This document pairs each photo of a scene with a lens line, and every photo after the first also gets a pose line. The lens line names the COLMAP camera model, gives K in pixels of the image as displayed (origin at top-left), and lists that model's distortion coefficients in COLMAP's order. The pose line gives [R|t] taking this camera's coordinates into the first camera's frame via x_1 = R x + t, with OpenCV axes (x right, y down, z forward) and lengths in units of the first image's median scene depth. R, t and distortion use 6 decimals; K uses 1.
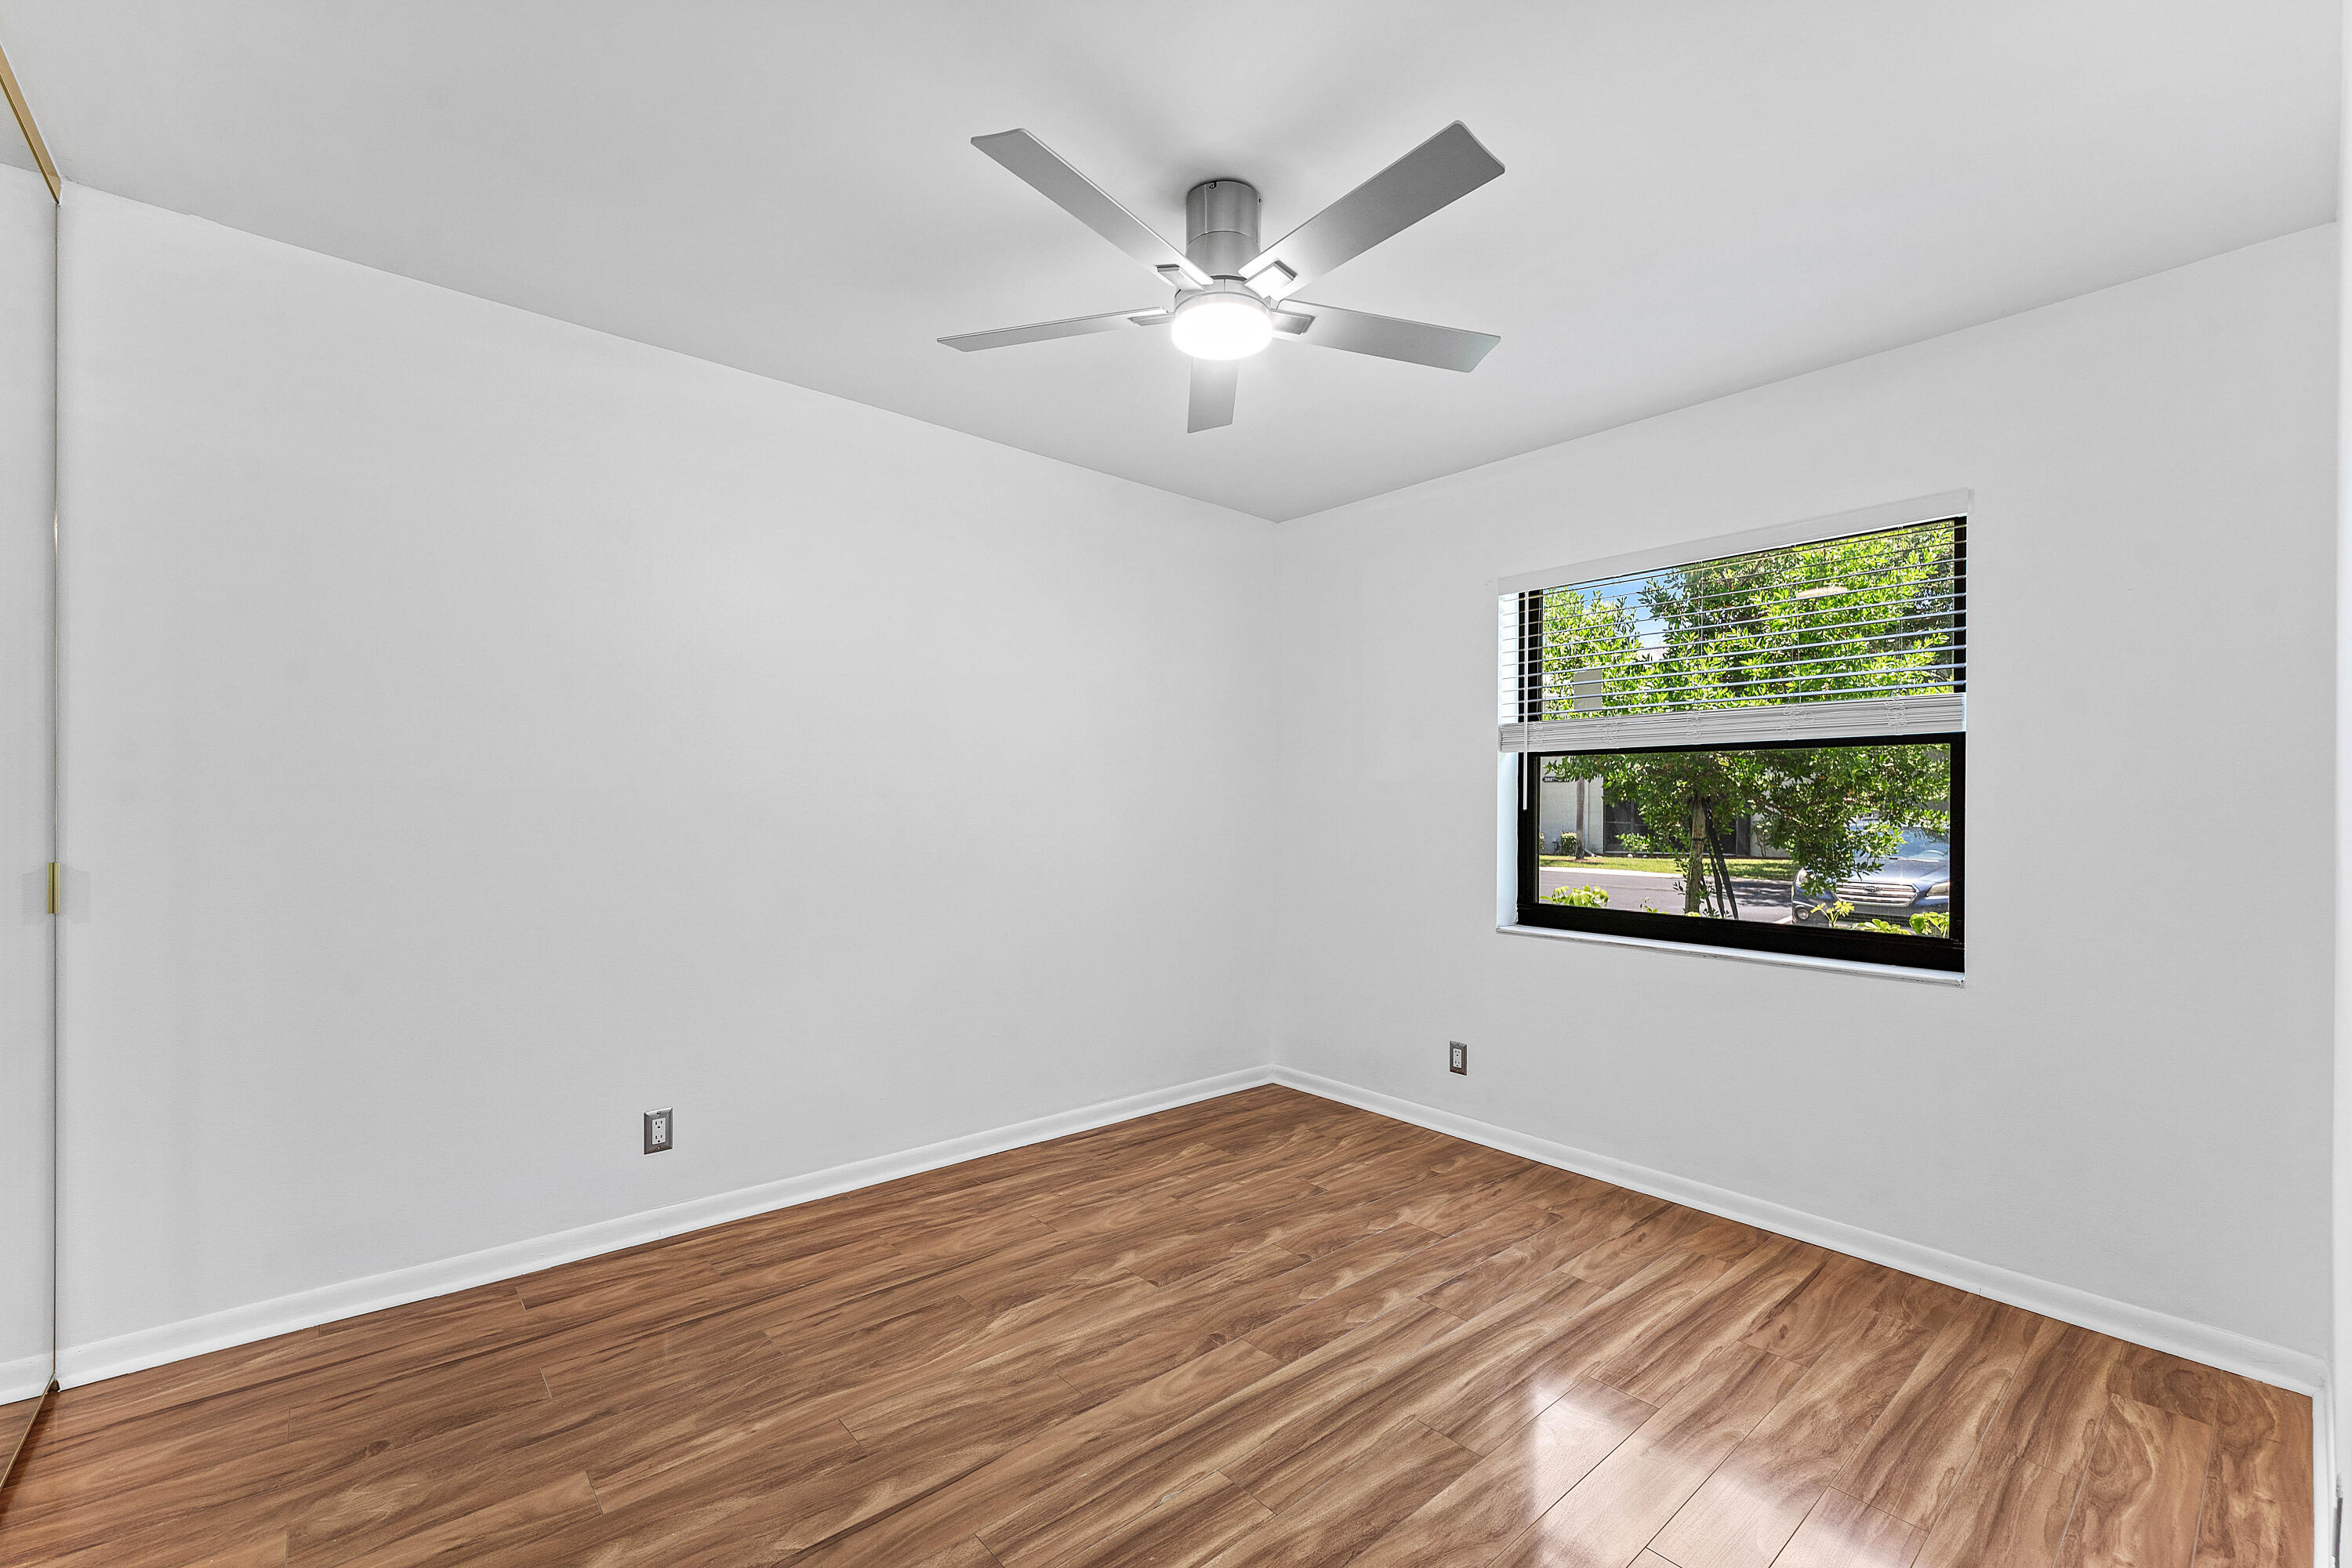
lens RADIAL K [[972.8, 0, 1172.8], [0, 972.8, 806.3], [0, 0, 1]] dist [-0.000633, -0.000421]
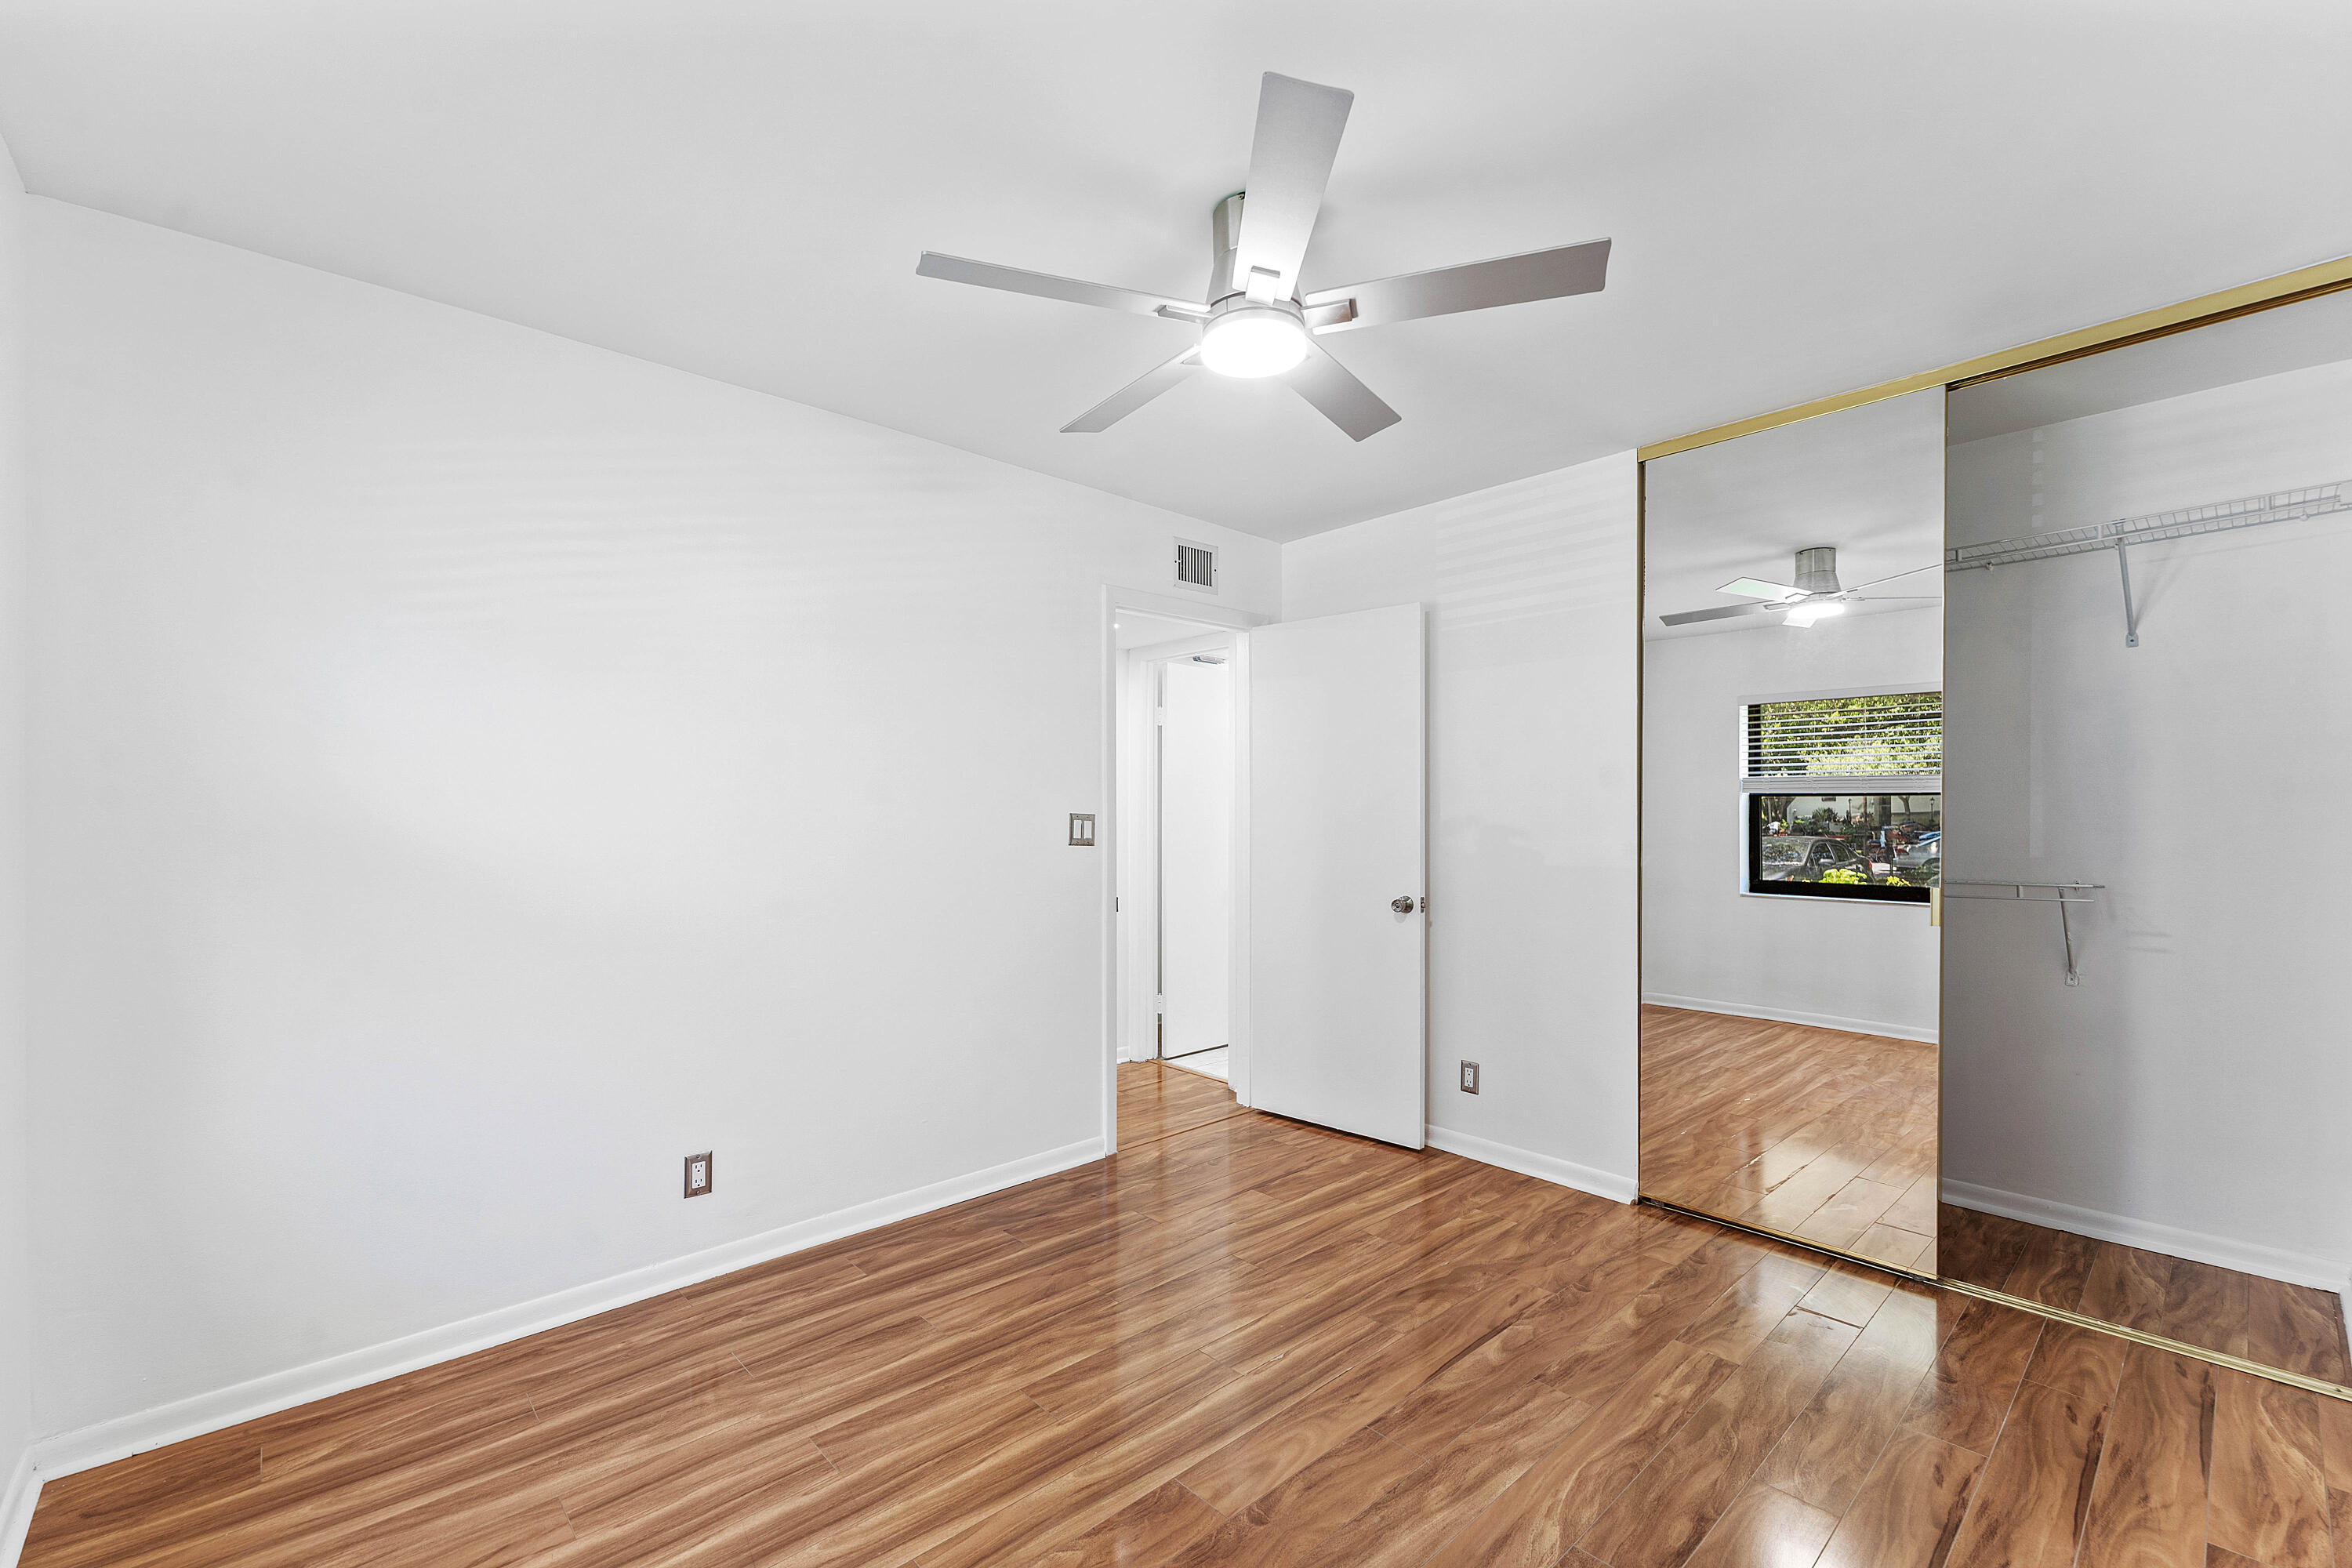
lens RADIAL K [[972.8, 0, 1172.8], [0, 972.8, 806.3], [0, 0, 1]] dist [-0.000633, -0.000421]
pose [[-0.999526, -0.009800, -0.029178, 0.156450], [-0.009489, 0.999897, -0.010772, -0.021742], [0.029280, -0.010490, -0.999516, 1.955599]]
